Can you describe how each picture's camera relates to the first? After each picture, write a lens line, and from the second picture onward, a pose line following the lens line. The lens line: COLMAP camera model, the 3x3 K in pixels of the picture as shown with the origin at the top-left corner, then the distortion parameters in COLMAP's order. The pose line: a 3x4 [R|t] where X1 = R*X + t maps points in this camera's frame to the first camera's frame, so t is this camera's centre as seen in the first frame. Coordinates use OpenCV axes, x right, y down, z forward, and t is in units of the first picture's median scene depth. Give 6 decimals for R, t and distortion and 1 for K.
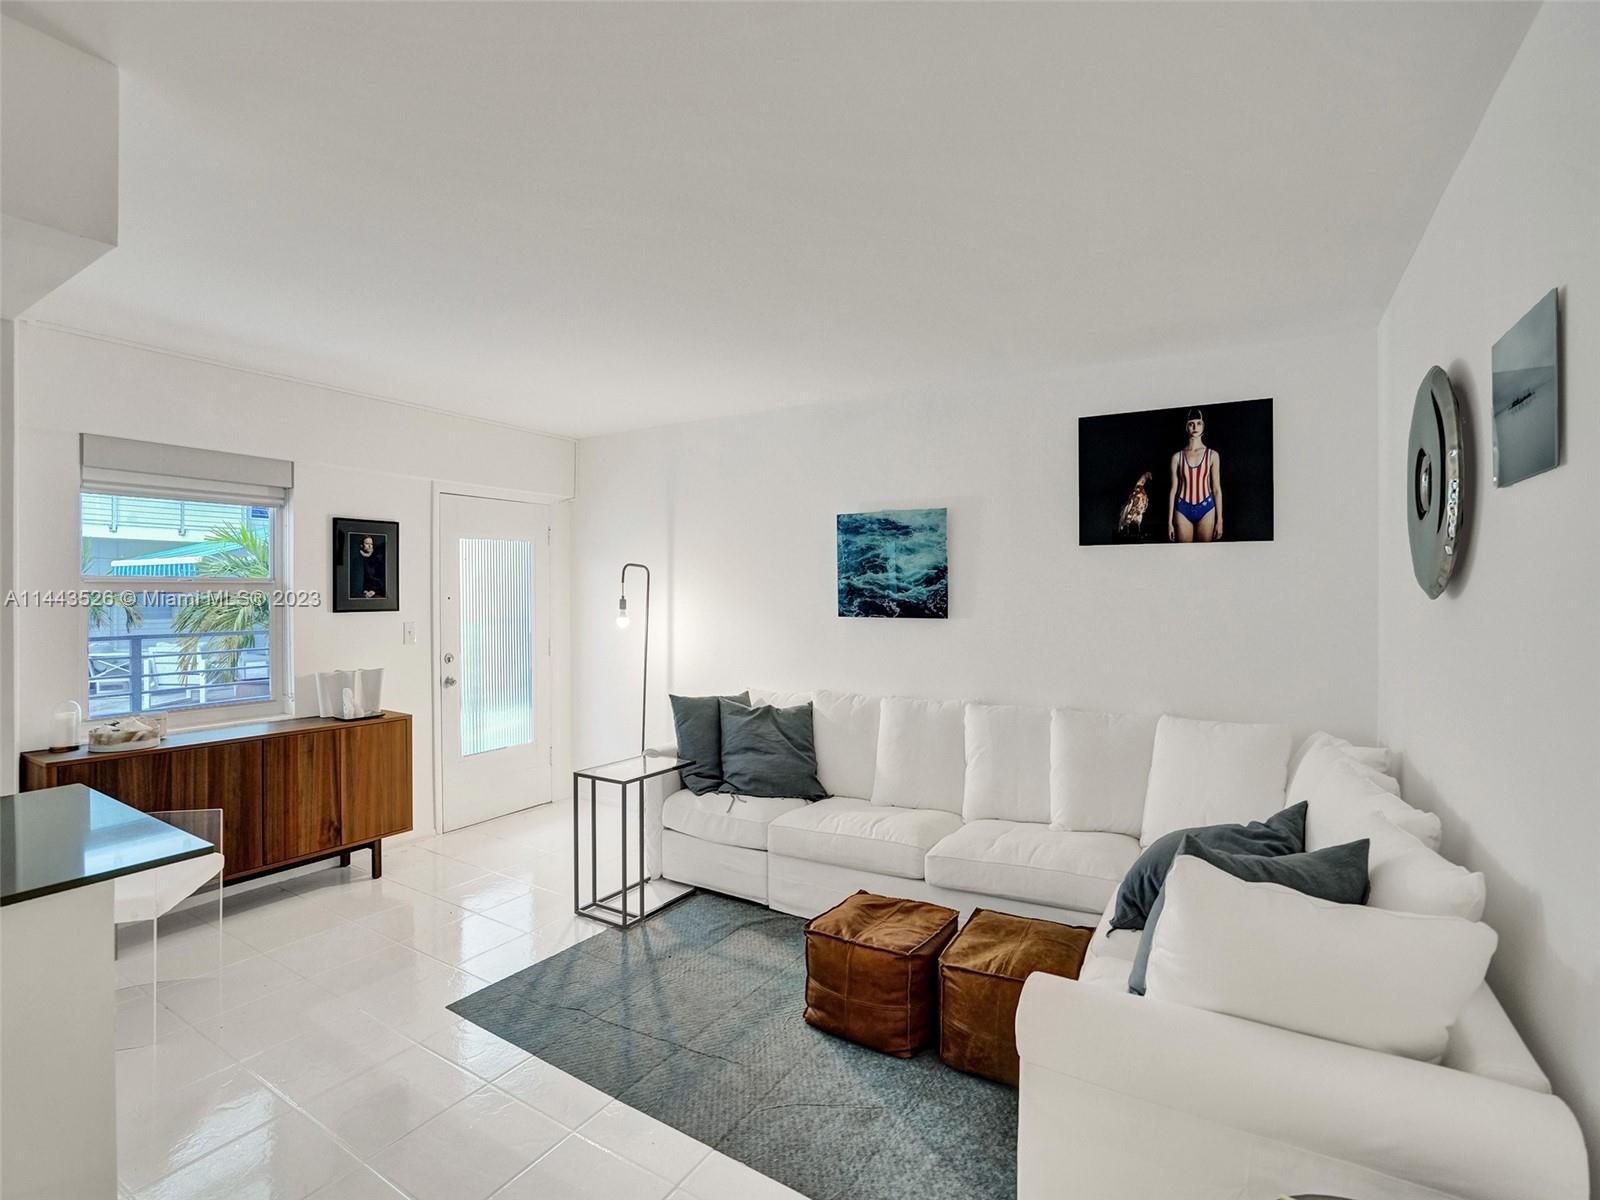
lens RADIAL K [[742.0, 0, 800.0], [0, 742.0, 600.0], [0, 0, 1]] dist [-0.043346, -0.000187]
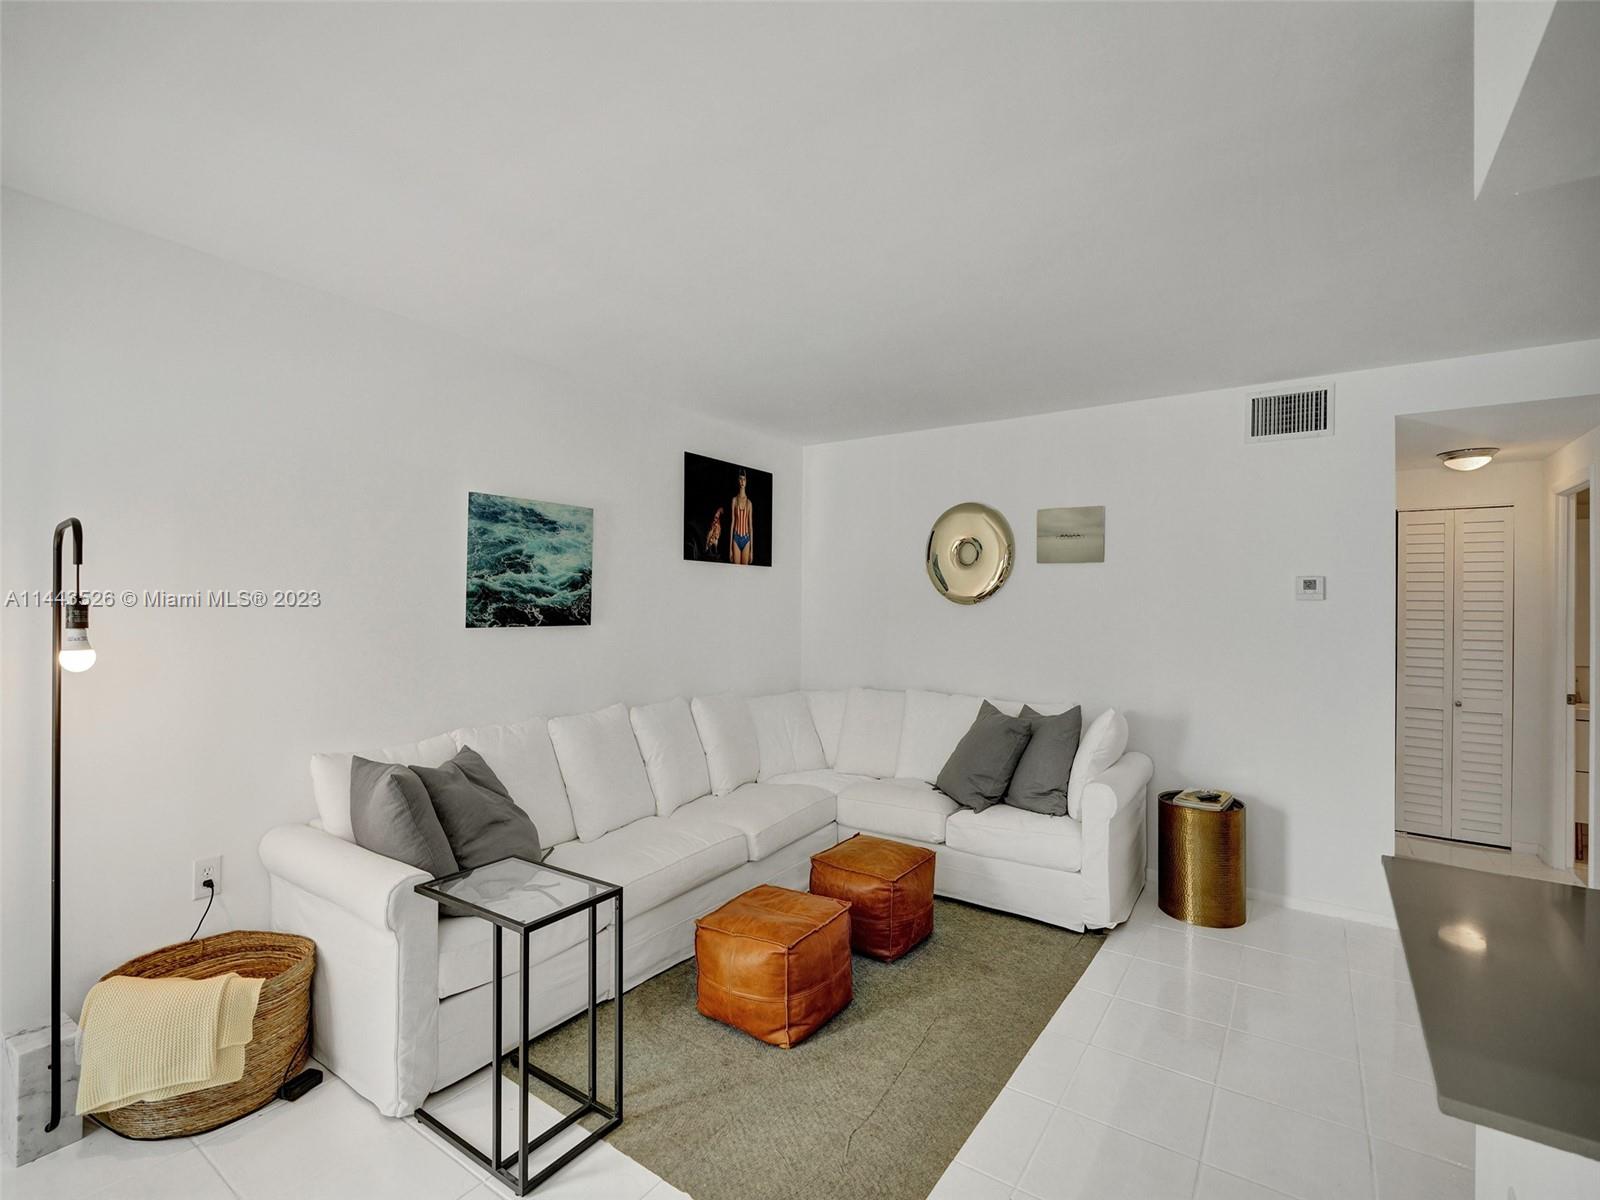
lens RADIAL K [[742.0, 0, 800.0], [0, 742.0, 600.0], [0, 0, 1]] dist [-0.043346, -0.000187]
pose [[0.072581, 0.007040, 0.997338, -0.702408], [-0.000695, 0.999975, -0.007008, -0.000775], [-0.997362, -0.000184, 0.072584, 0.645330]]
